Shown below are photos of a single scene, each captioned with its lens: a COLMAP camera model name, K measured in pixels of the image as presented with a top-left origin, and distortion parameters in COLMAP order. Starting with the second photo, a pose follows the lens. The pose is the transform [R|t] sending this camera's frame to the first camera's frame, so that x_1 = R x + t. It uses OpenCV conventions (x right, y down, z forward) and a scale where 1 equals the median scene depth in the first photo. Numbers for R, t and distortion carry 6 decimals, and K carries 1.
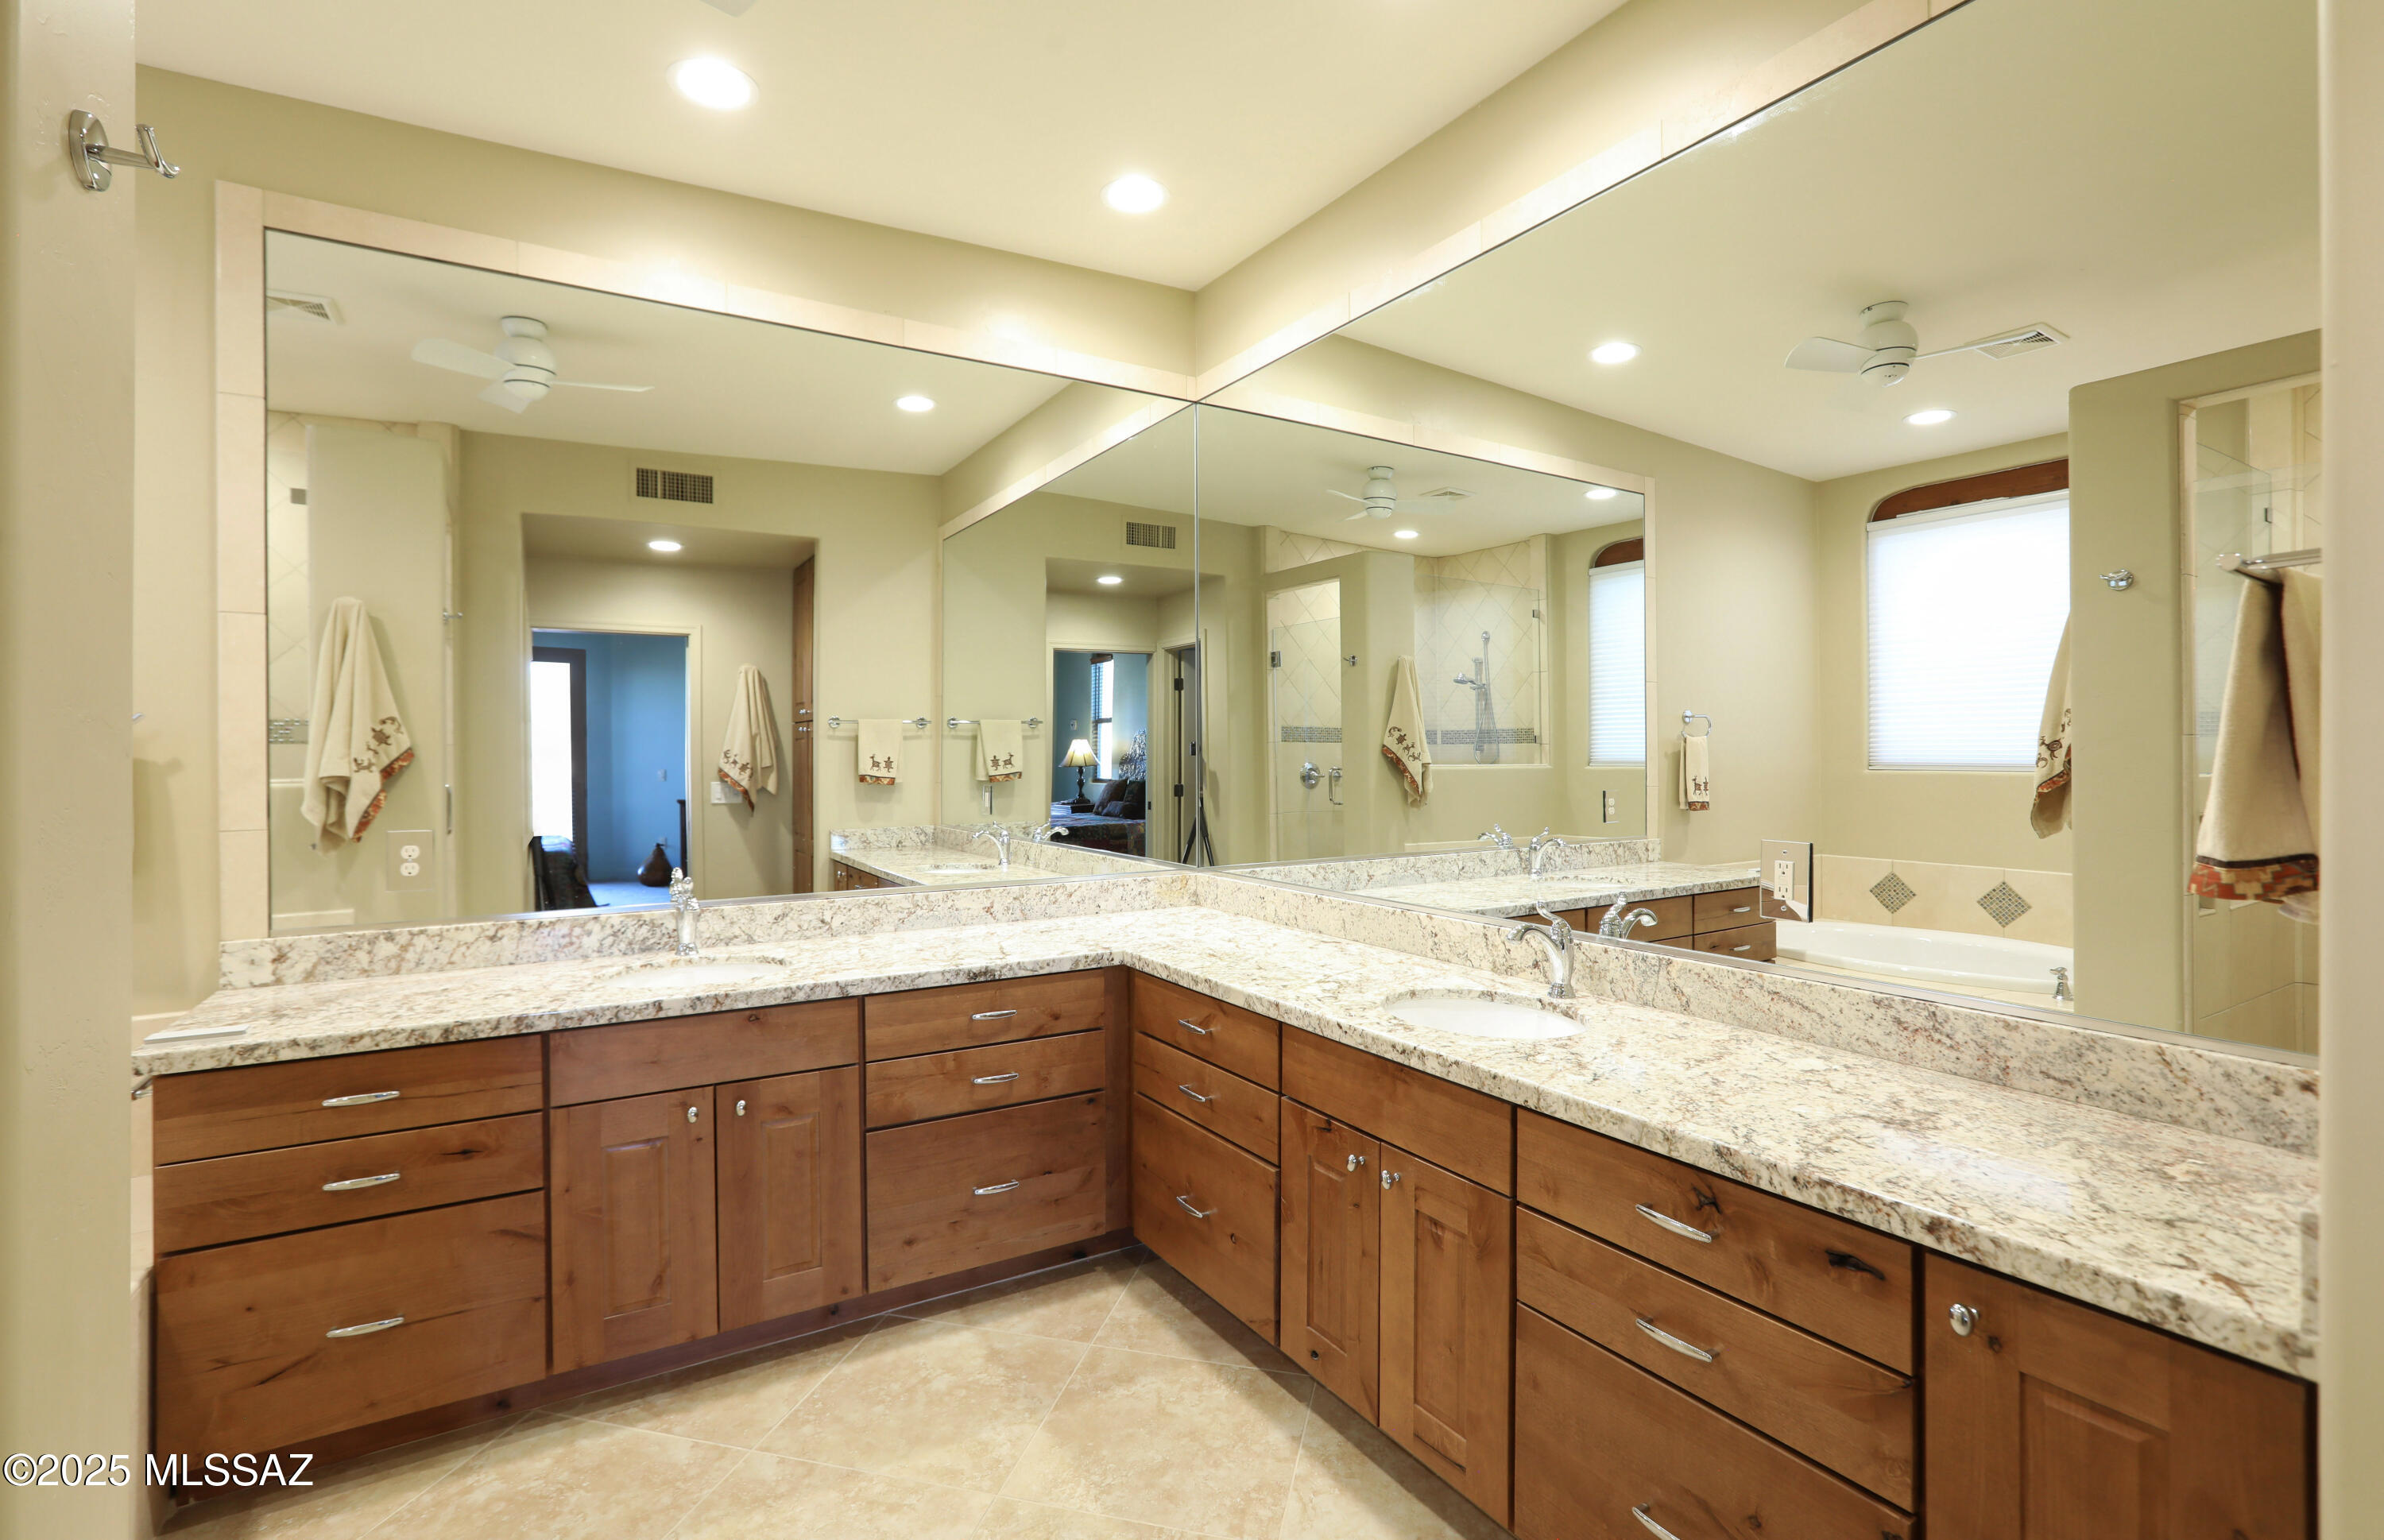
lens RADIAL K [[1090.2, 0, 1192.0], [0, 1090.2, 770.0], [0, 0, 1]] dist [0.000490, 0.011035]
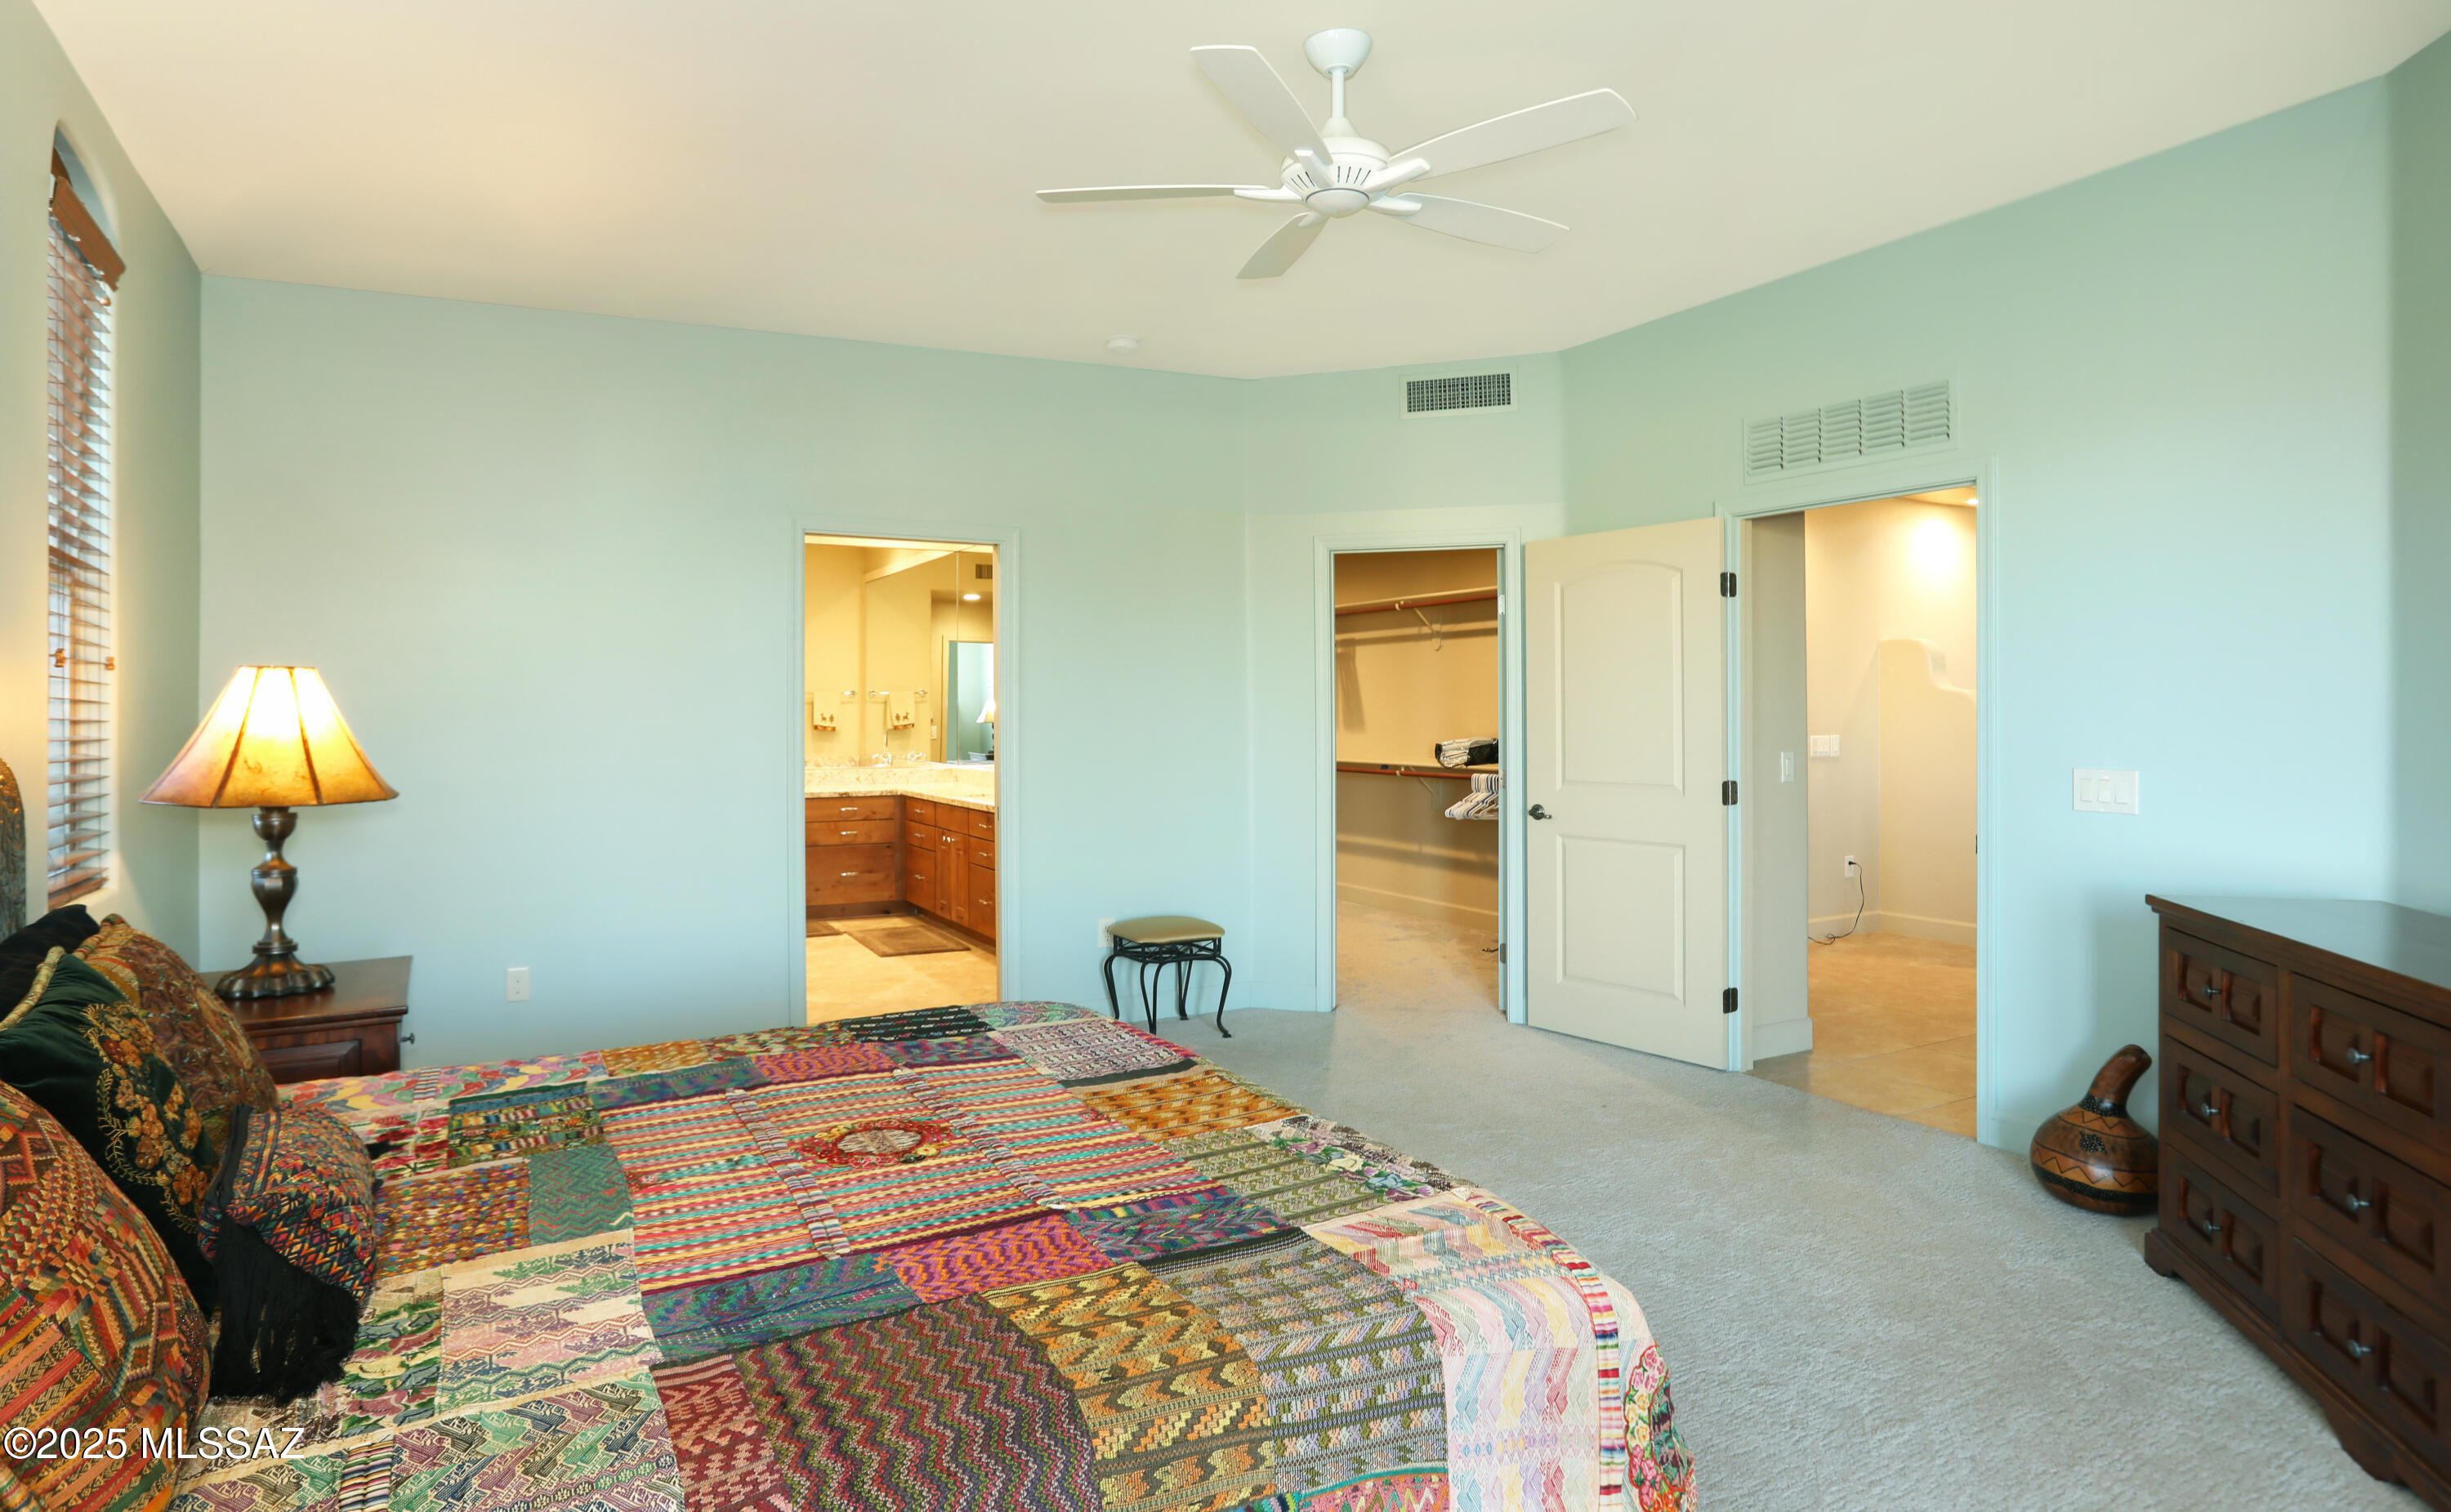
lens RADIAL K [[1323.8, 0, 1226.8], [0, 1323.8, 727.0], [0, 0, 1]] dist [-0.000239, -0.000147]
pose [[0.999657, -0.004488, -0.025784, 0.874197], [0.004392, 0.999983, -0.003752, 0.040311], [0.025801, 0.003638, 0.999660, -2.339344]]
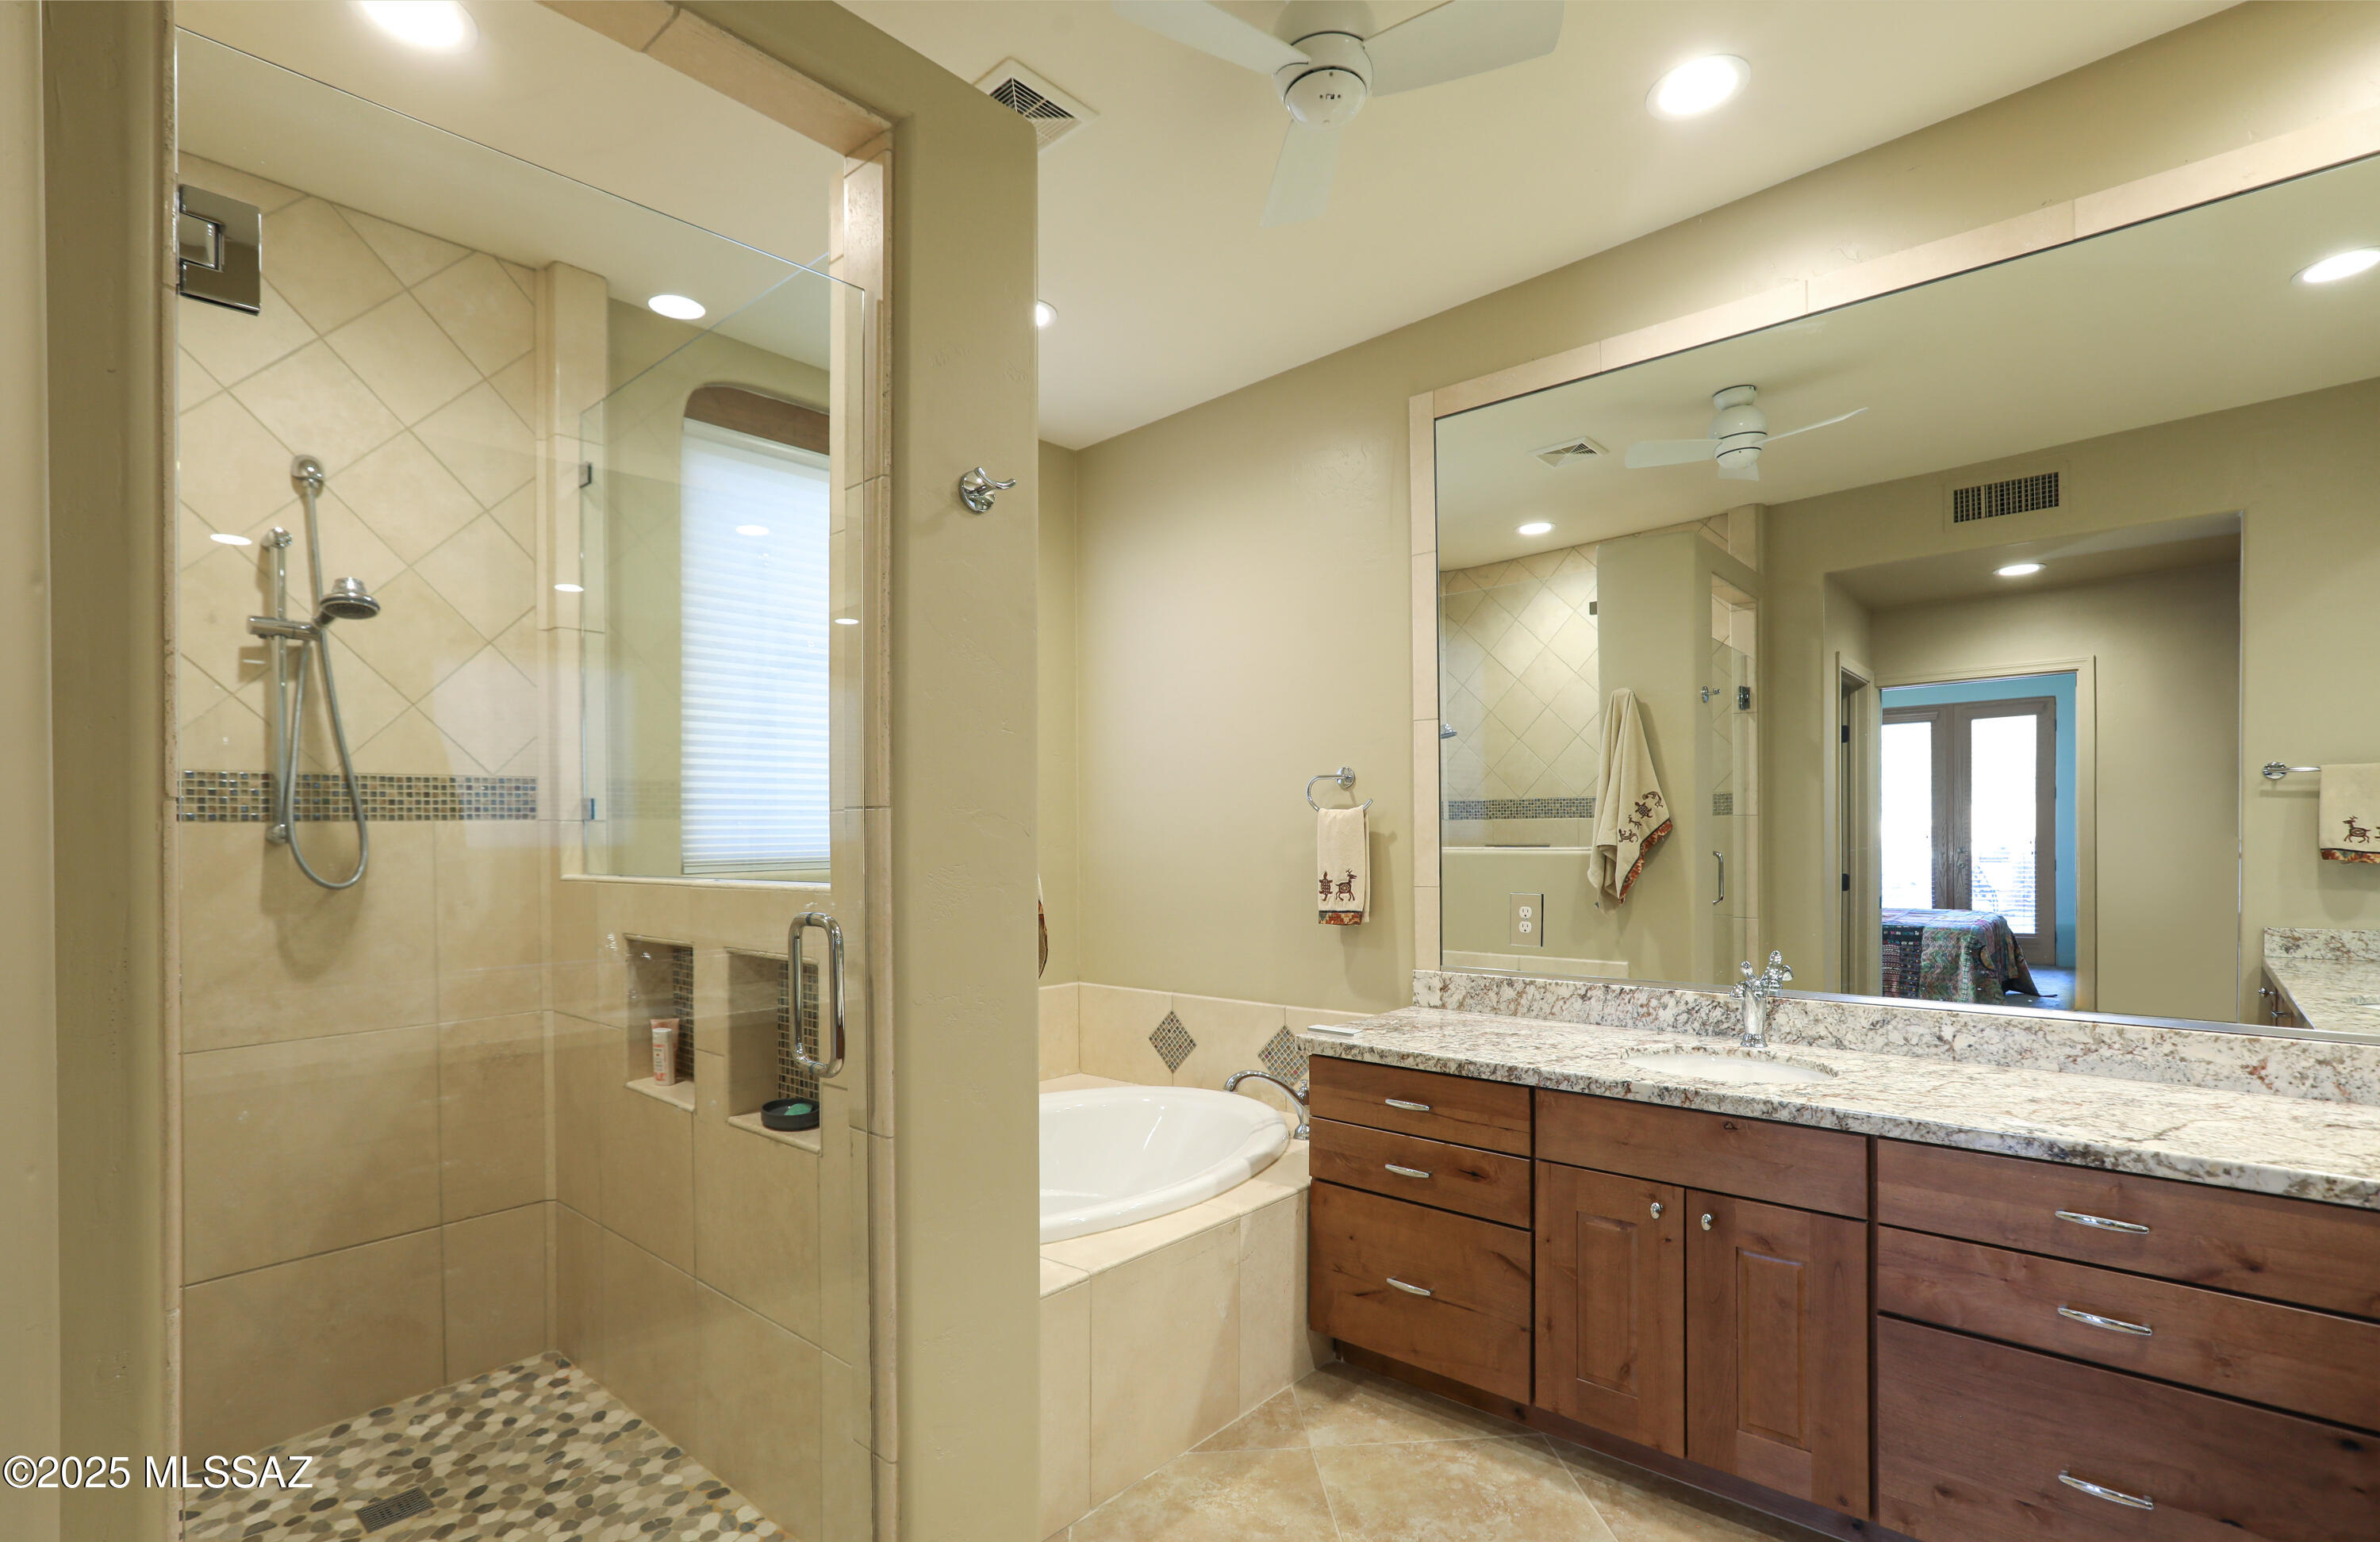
lens RADIAL K [[1140.9, 0, 1186.3], [0, 1140.9, 843.1], [0, 0, 1]] dist [-0.028810, 0.026724]
pose [[0.298452, 0.007358, -0.954396, 0.315055], [-0.002233, 0.999973, 0.007011, -0.005116], [0.954422, 0.000038, 0.298460, 0.293180]]
